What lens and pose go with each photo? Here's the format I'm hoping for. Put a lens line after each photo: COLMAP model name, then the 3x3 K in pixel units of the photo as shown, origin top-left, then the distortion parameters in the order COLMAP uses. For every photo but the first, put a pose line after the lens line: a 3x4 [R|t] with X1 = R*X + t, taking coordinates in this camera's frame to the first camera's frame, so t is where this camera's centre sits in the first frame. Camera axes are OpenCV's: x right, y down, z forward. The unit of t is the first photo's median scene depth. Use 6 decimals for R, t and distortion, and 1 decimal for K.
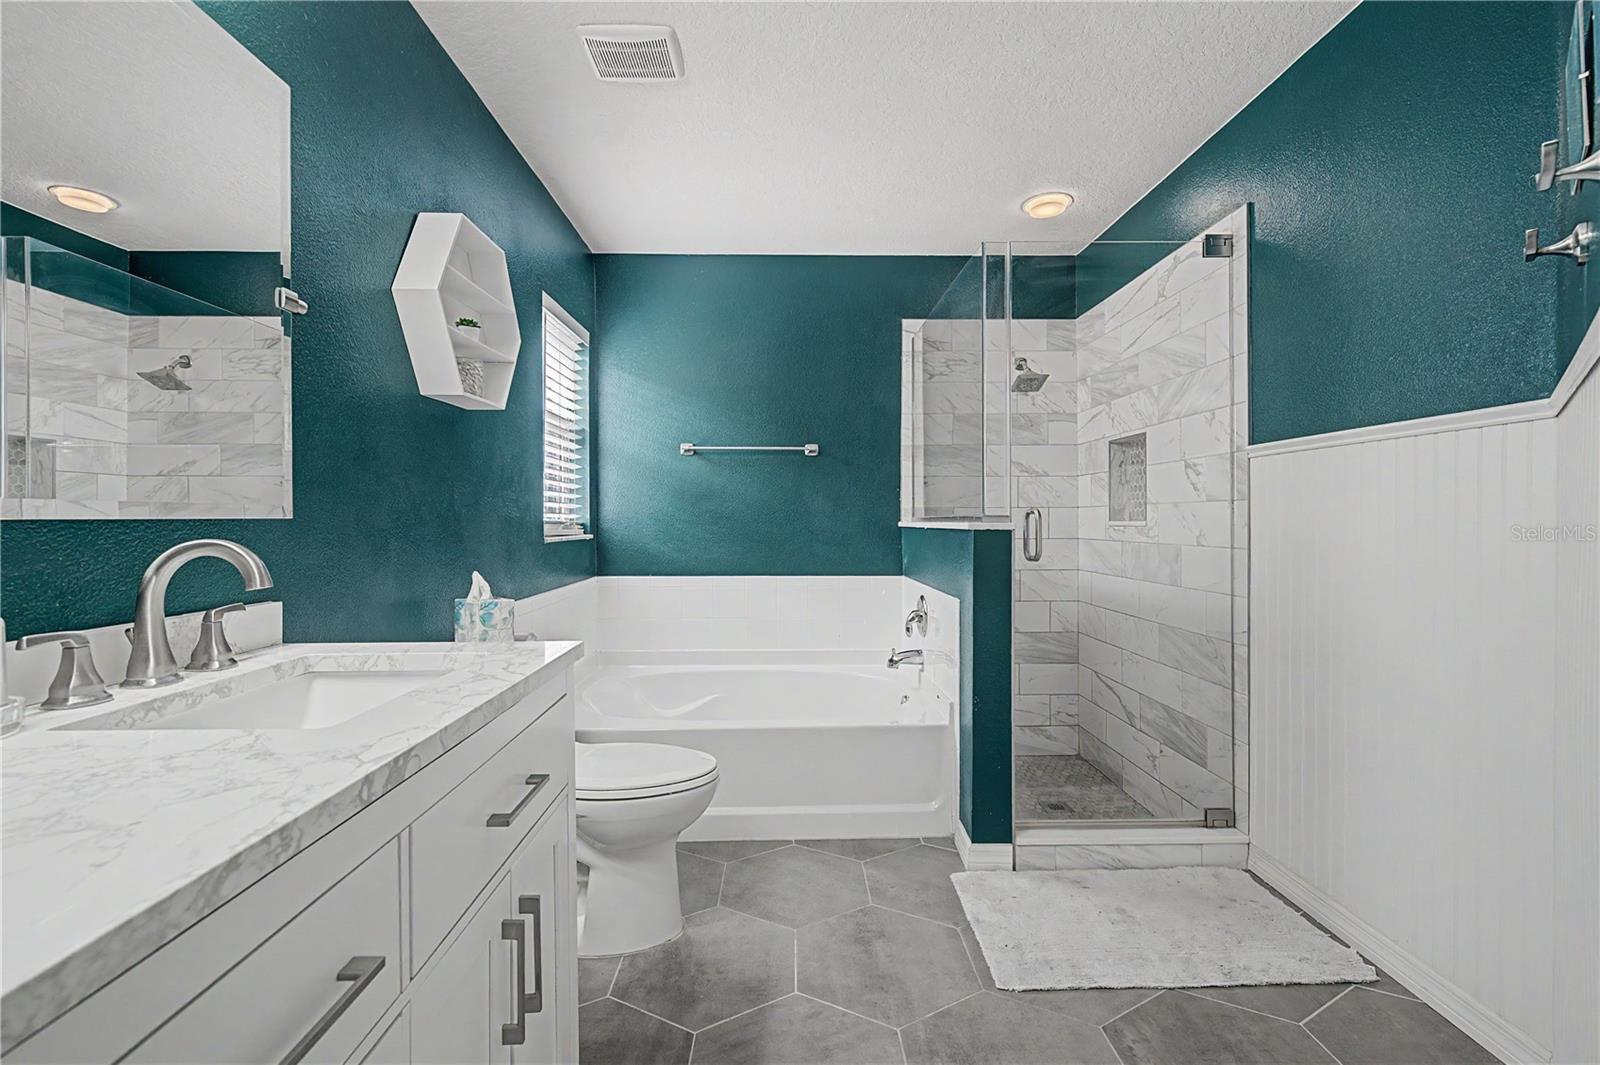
lens RADIAL K [[723.6, 0, 797.7], [0, 723.6, 523.0], [0, 0, 1]] dist [0.002383, 0.000062]
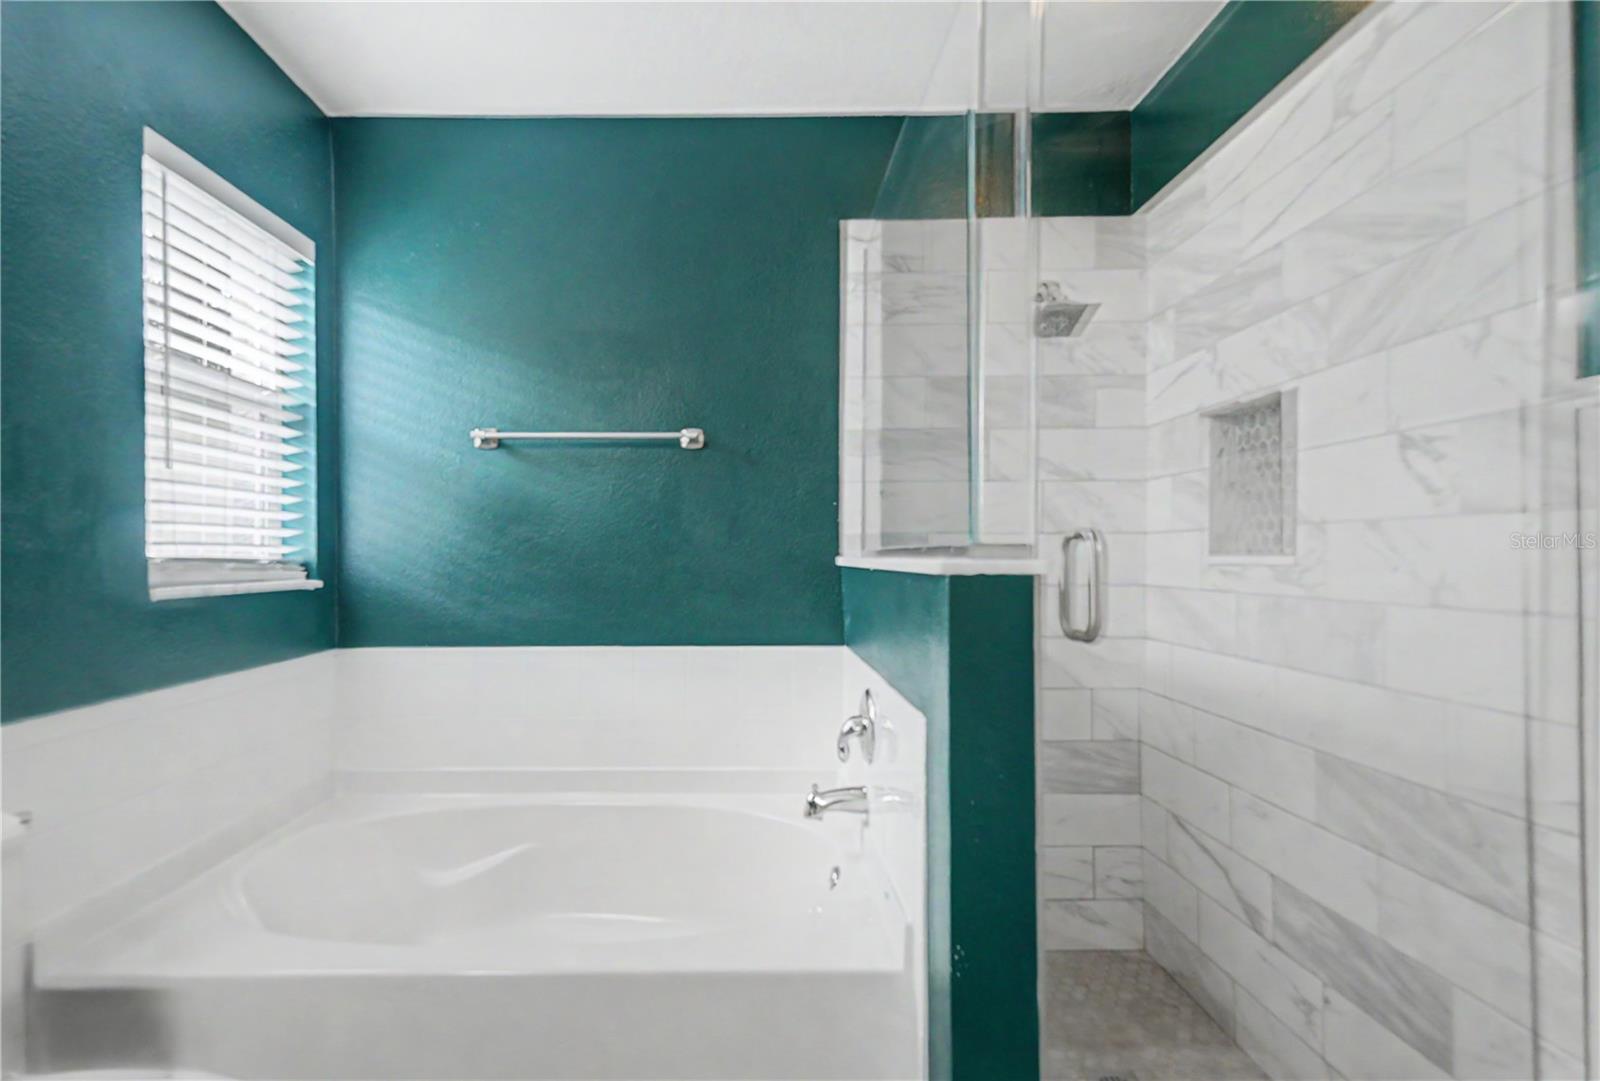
lens RADIAL K [[798.3, 0, 725.8], [0, 798.3, 581.5], [0, 0, 1]] dist [0.023692, -0.008903]
pose [[0.997883, 0.000639, -0.065026, 0.114634], [0.001498, 0.999460, 0.032815, -0.004627], [0.065012, -0.032843, 0.997344, 0.421610]]
